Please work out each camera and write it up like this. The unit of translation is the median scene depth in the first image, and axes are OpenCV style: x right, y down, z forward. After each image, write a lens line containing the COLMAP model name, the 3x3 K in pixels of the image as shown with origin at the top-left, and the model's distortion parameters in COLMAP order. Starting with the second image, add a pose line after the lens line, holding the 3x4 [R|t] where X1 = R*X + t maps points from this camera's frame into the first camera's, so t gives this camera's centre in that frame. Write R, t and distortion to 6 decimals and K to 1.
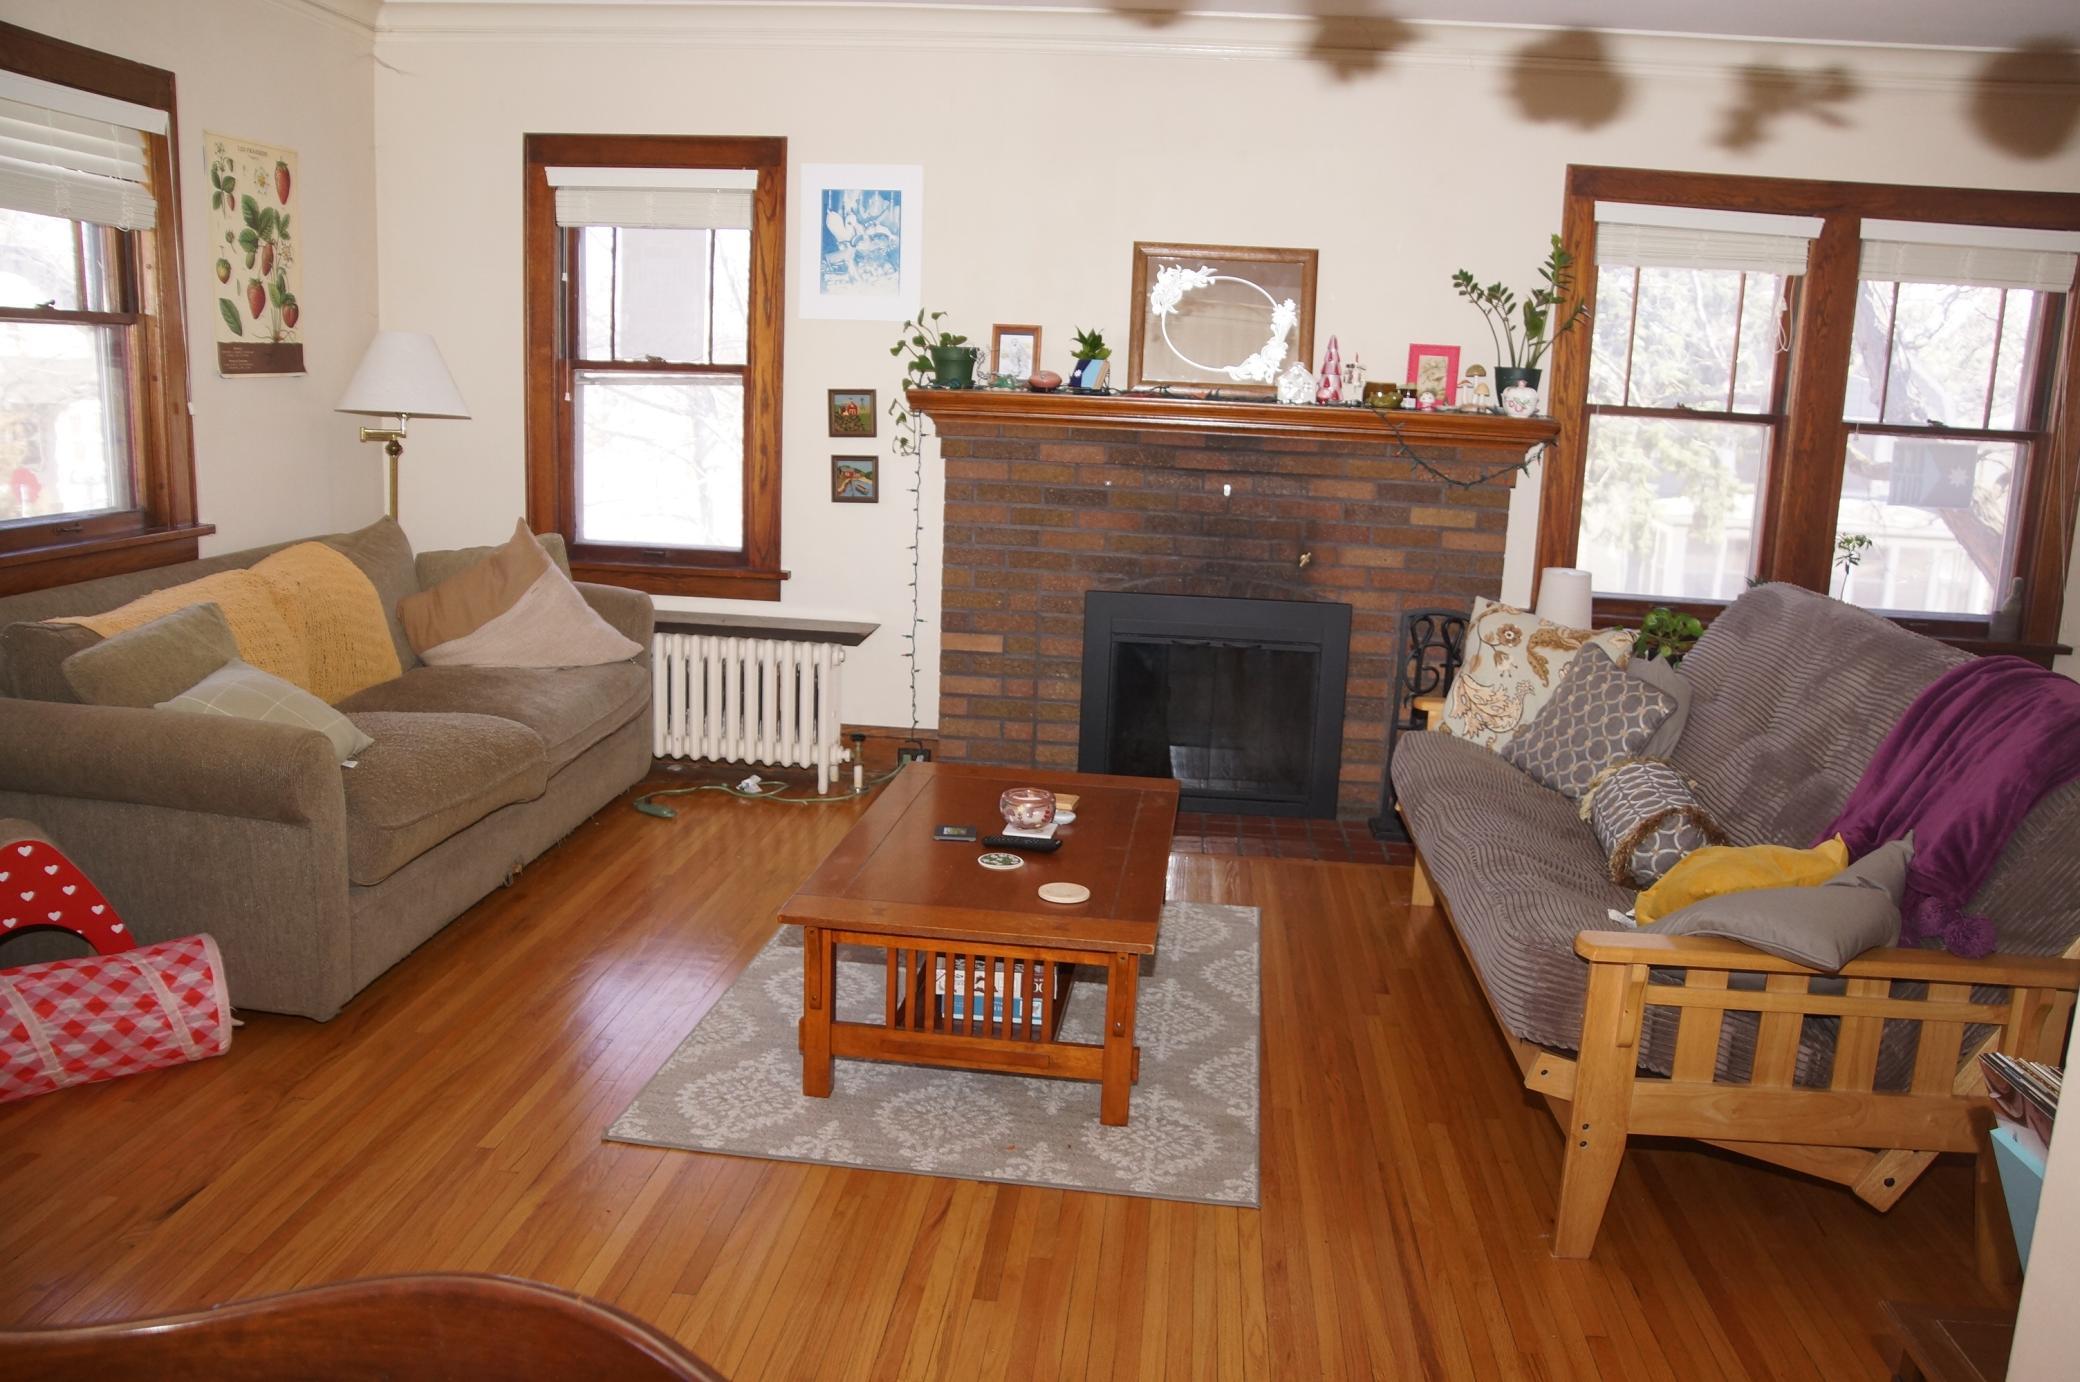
lens RADIAL K [[1653.4, 0, 1053.7], [0, 1653.4, 718.0], [0, 0, 1]] dist [-0.148460, 0.119477]
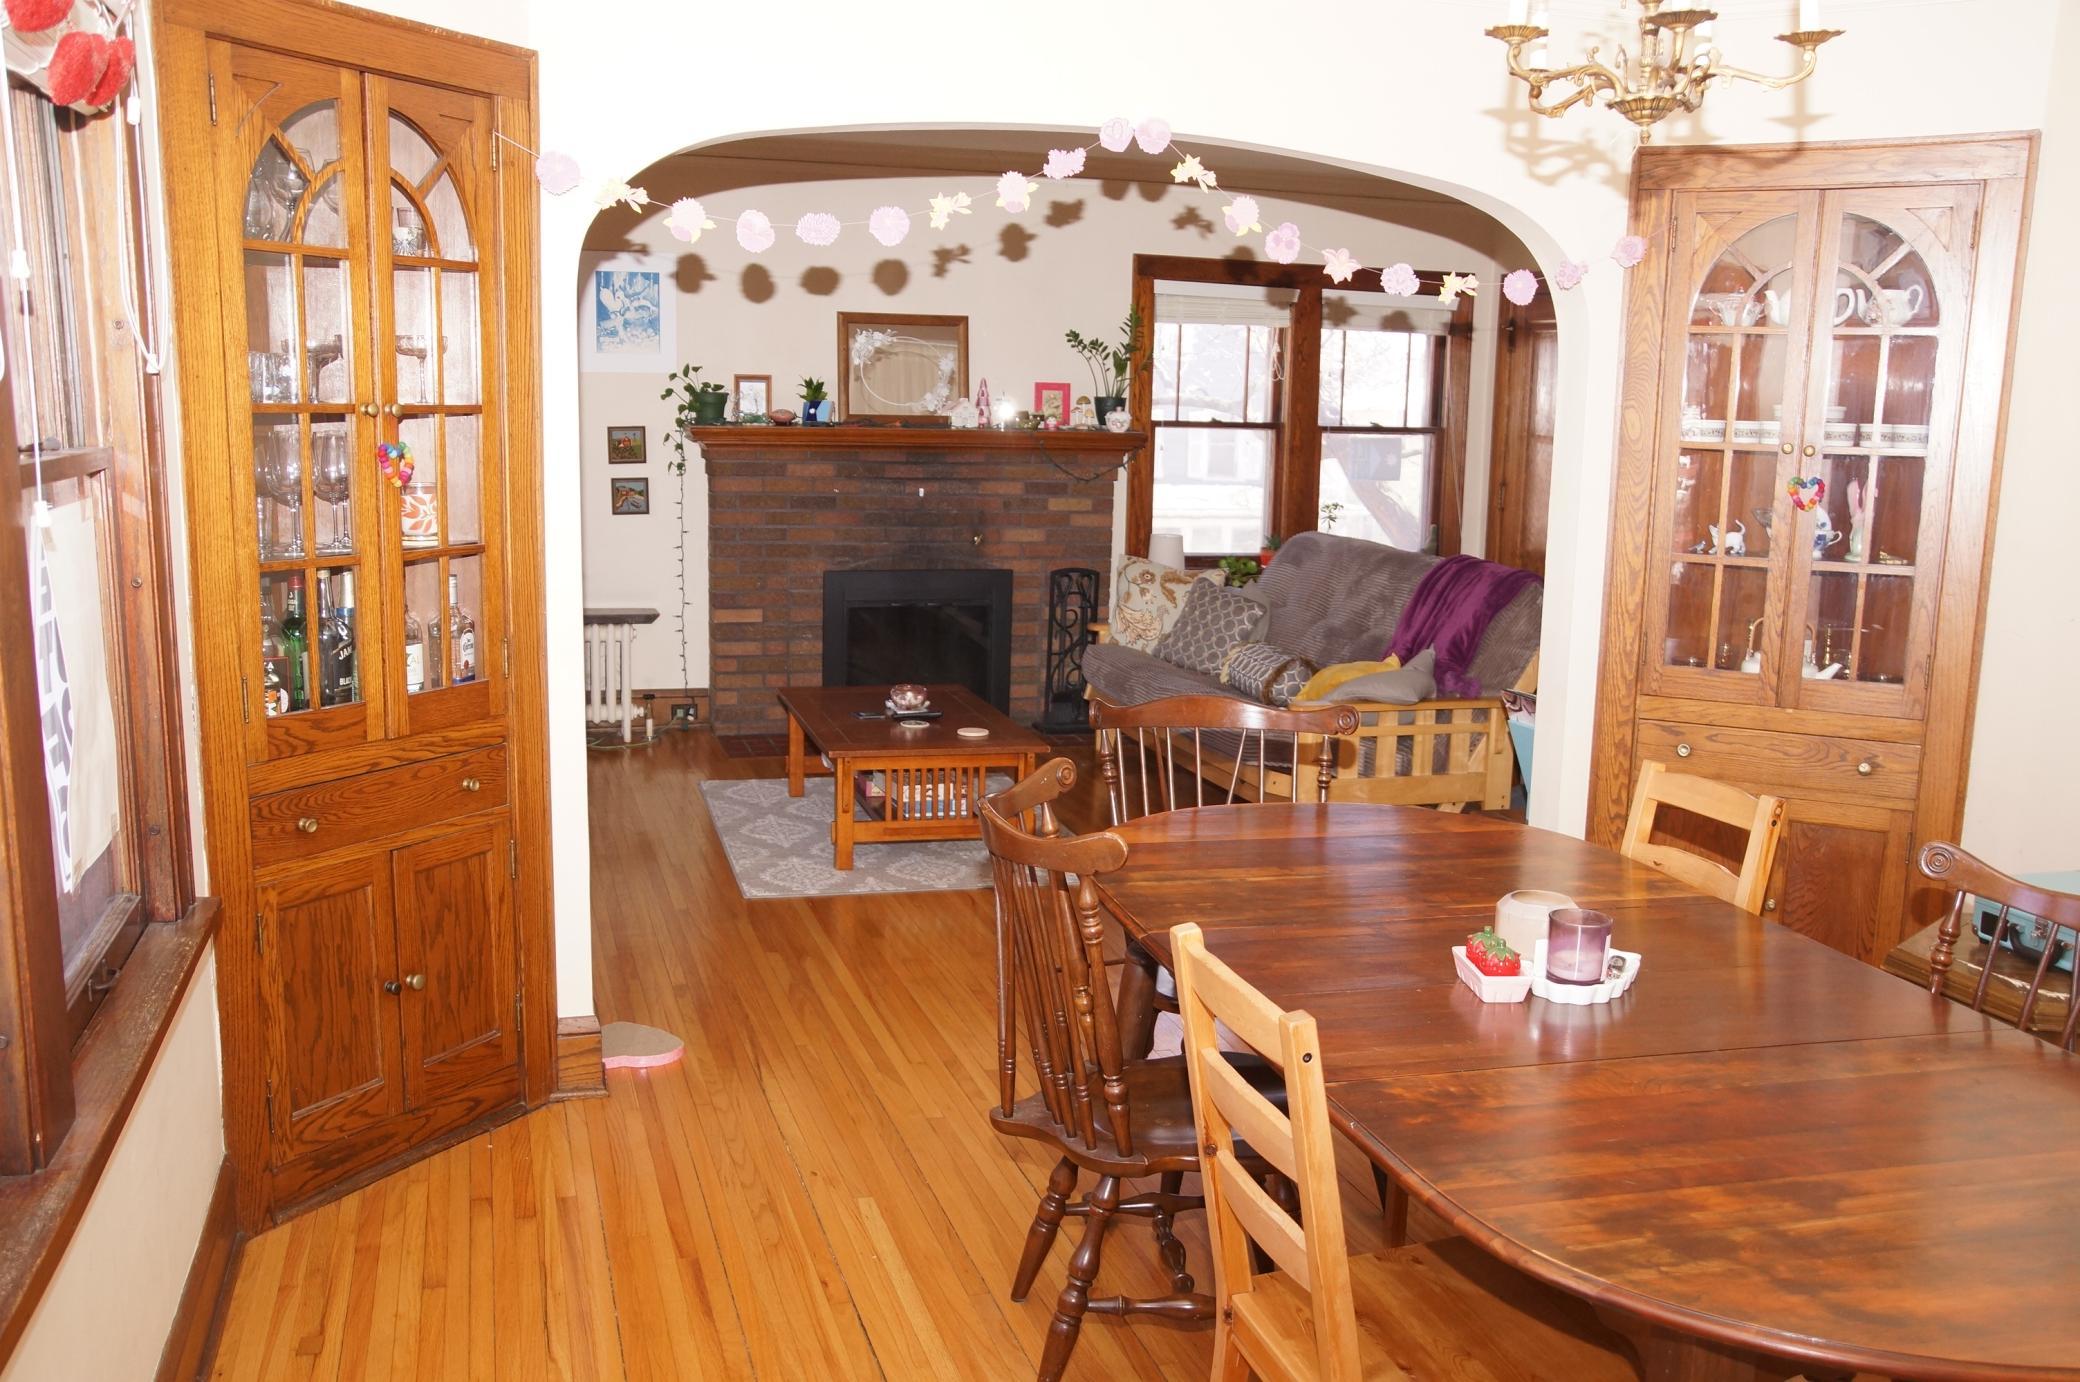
lens RADIAL K [[1872.2, 0, 1059.8], [0, 1872.2, 709.9], [0, 0, 1]] dist [-0.078290, 0.014440]
pose [[0.924243, -0.081641, 0.372974, -0.387187], [0.092132, 0.995693, -0.010358, 0.070373], [-0.370522, 0.043936, 0.927784, -0.490423]]
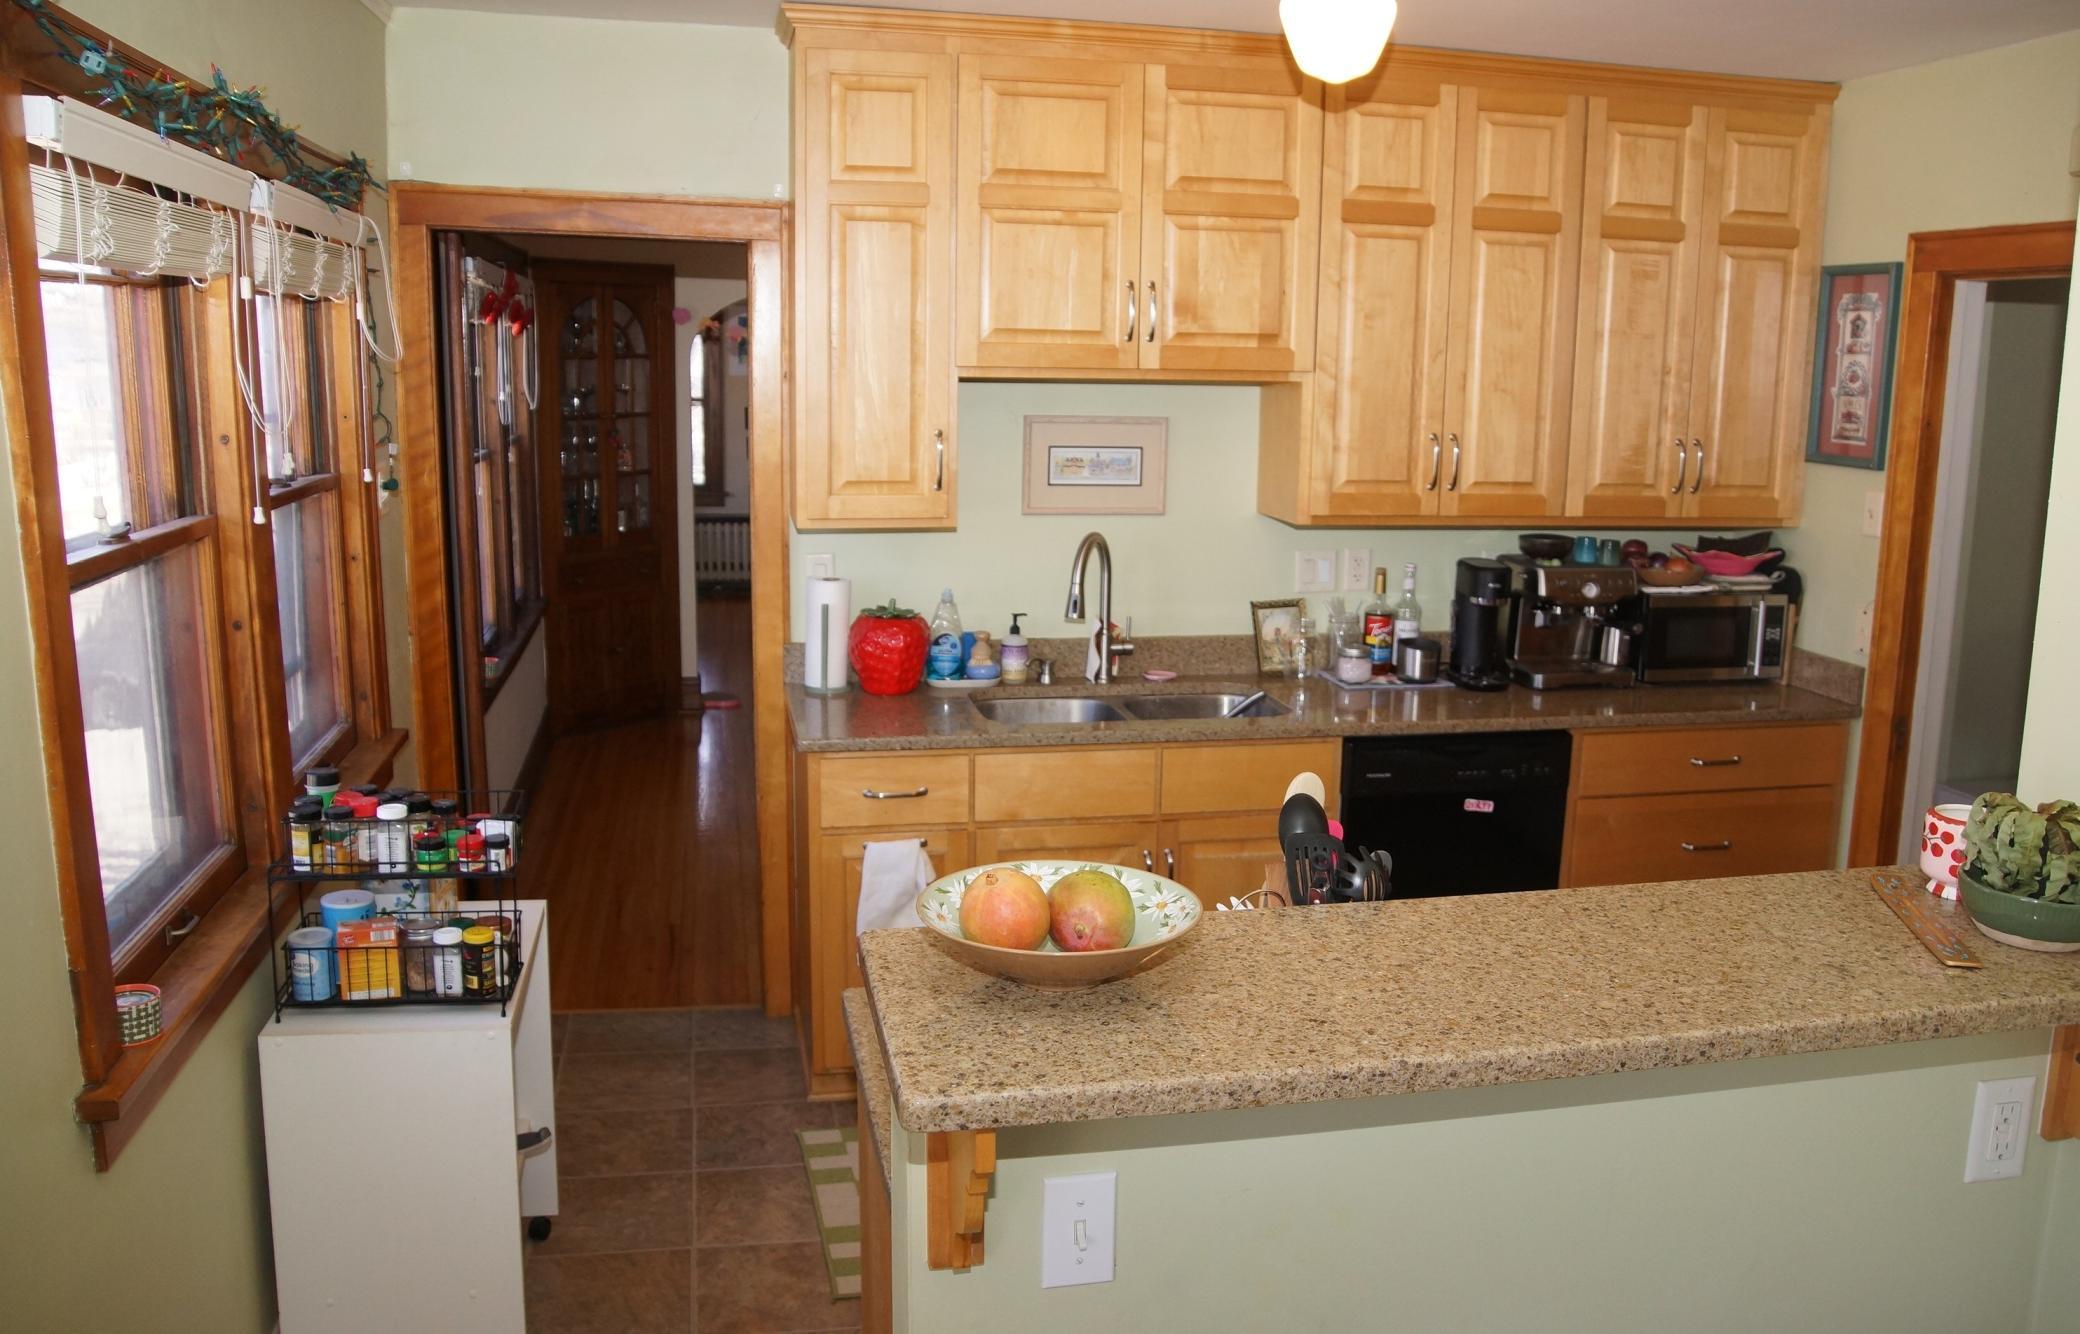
lens RADIAL K [[1677.6, 0, 1007.7], [0, 1677.6, 626.2], [0, 0, 1]] dist [-0.122574, 0.045240]
pose [[0.962824, -0.072348, 0.260261, -0.413296], [0.082339, 0.996220, -0.027678, 0.190399], [-0.257275, 0.048078, 0.965141, -1.295914]]
